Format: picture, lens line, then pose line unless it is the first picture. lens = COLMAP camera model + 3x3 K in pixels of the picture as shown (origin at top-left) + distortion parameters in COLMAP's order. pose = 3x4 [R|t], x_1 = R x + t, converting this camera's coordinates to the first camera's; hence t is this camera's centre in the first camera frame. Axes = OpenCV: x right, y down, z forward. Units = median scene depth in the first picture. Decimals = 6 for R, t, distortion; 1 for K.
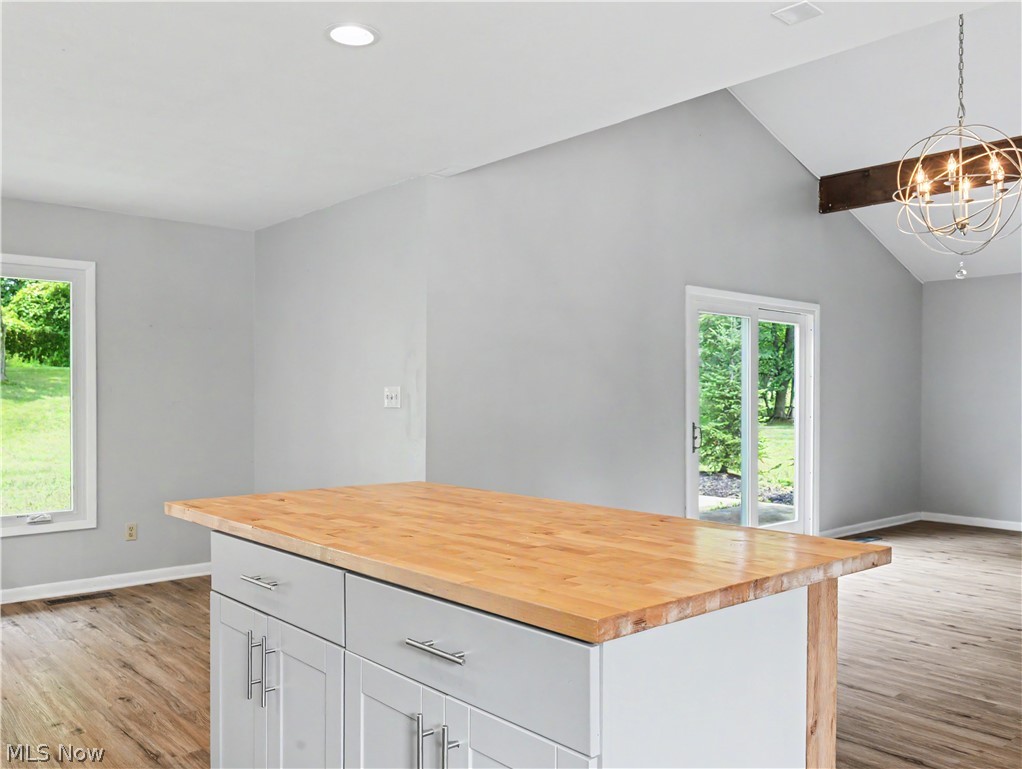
lens RADIAL K [[857.0, 0, 508.5], [0, 857.0, 390.7], [0, 0, 1]] dist [0.002032, 0.005276]
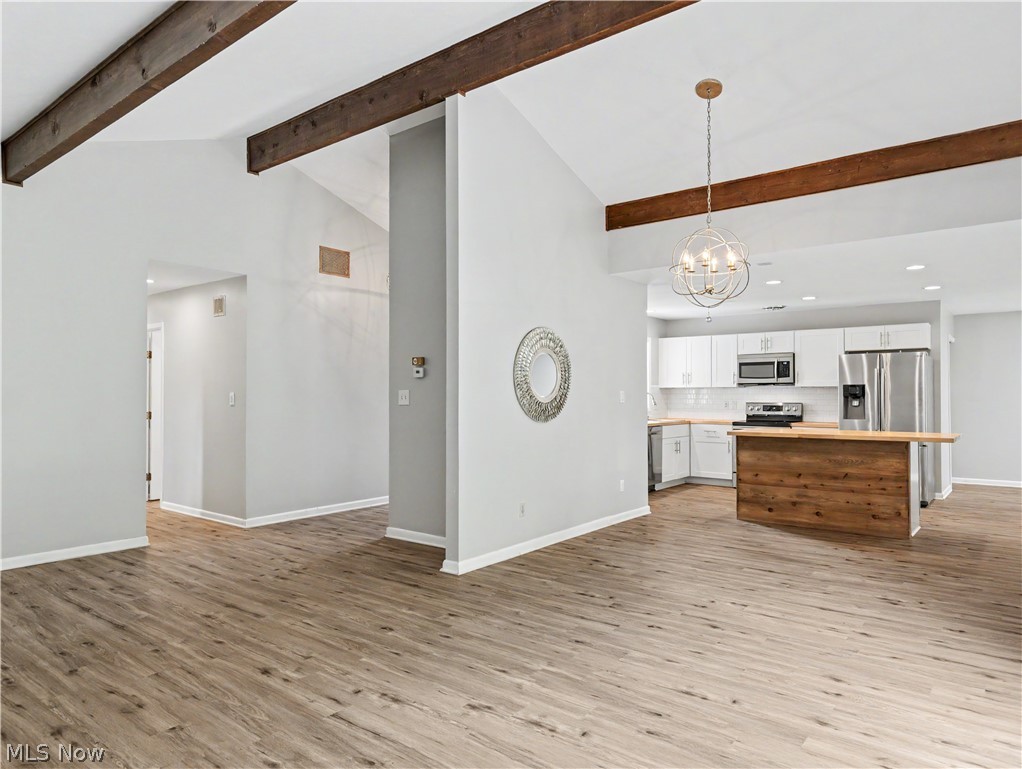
lens RADIAL K [[648.7, 0, 515.5], [0, 648.7, 383.2], [0, 0, 1]] dist [0.009241, 0.000400]
pose [[-0.983631, -0.005035, -0.180124, 0.671136], [-0.000281, 0.999651, -0.026413, 0.009999], [0.180194, -0.025930, -0.983289, 1.301226]]
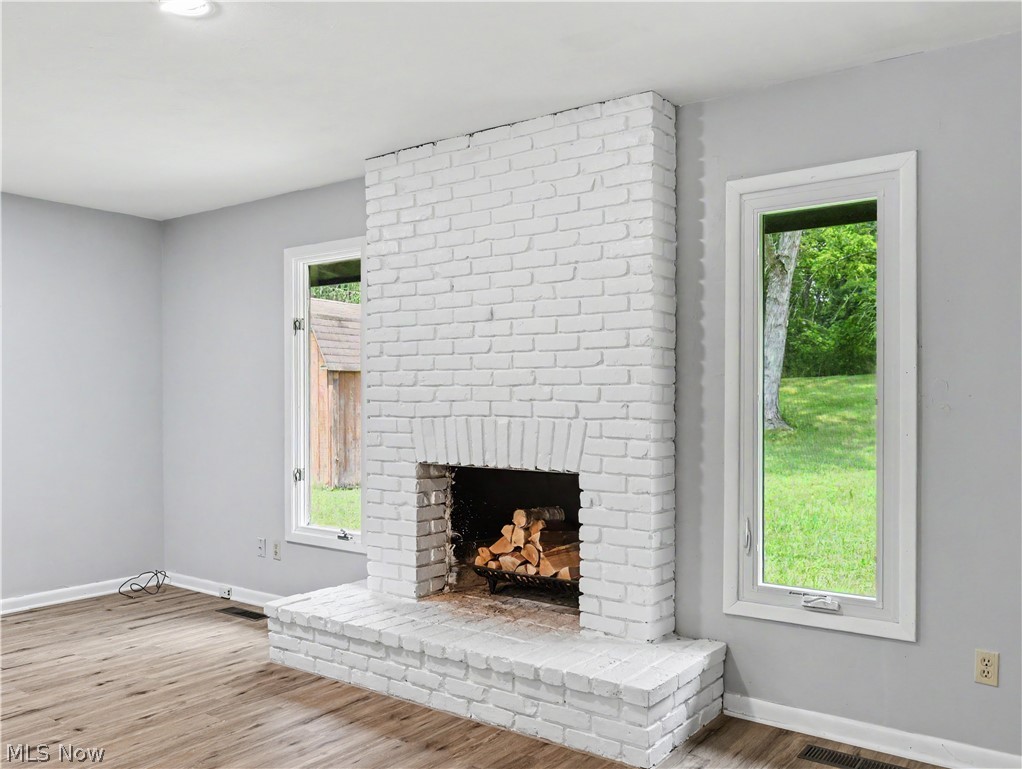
lens RADIAL K [[821.8, 0, 511.2], [0, 821.8, 395.2], [0, 0, 1]] dist [-0.031952, 0.000670]
pose [[0.219154, -0.004342, -0.975681, -0.033489], [0.004450, 0.999984, -0.003450, 0.004460], [0.975680, -0.003586, 0.219169, 0.573678]]
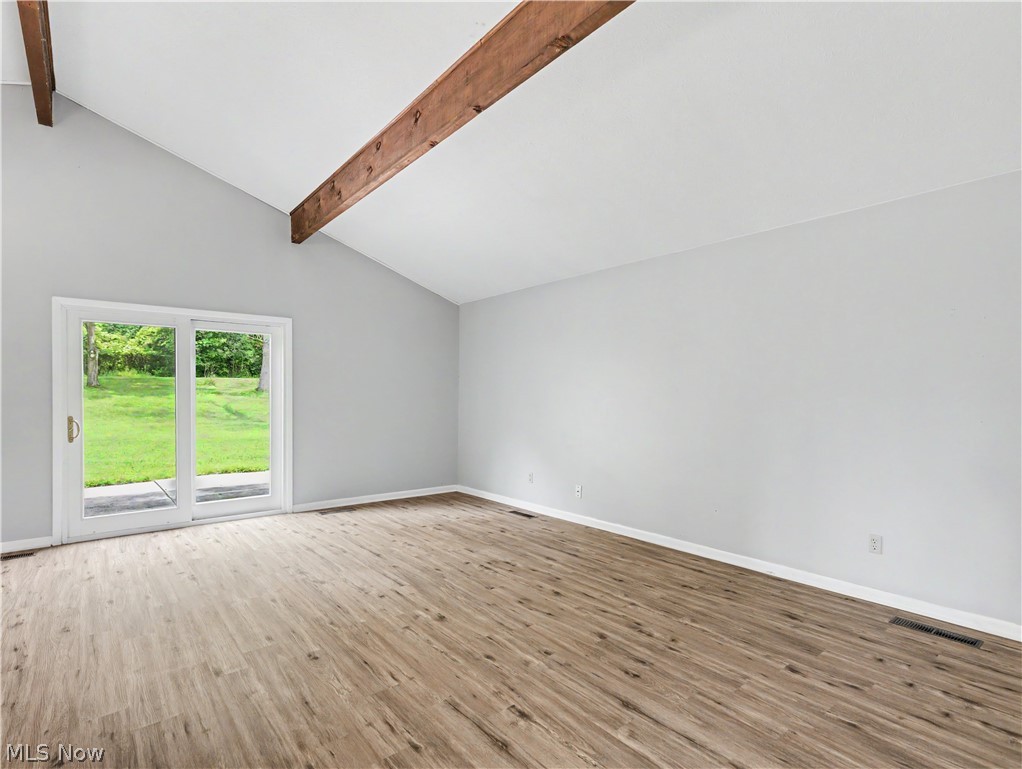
lens RADIAL K [[530.5, 0, 514.3], [0, 530.5, 394.1], [0, 0, 1]] dist [0.018184, -0.001747]
pose [[0.999175, -0.001451, -0.040590, 0.851003], [0.001587, 0.999993, 0.003314, 0.005703], [0.040585, -0.003375, 0.999170, 0.308706]]
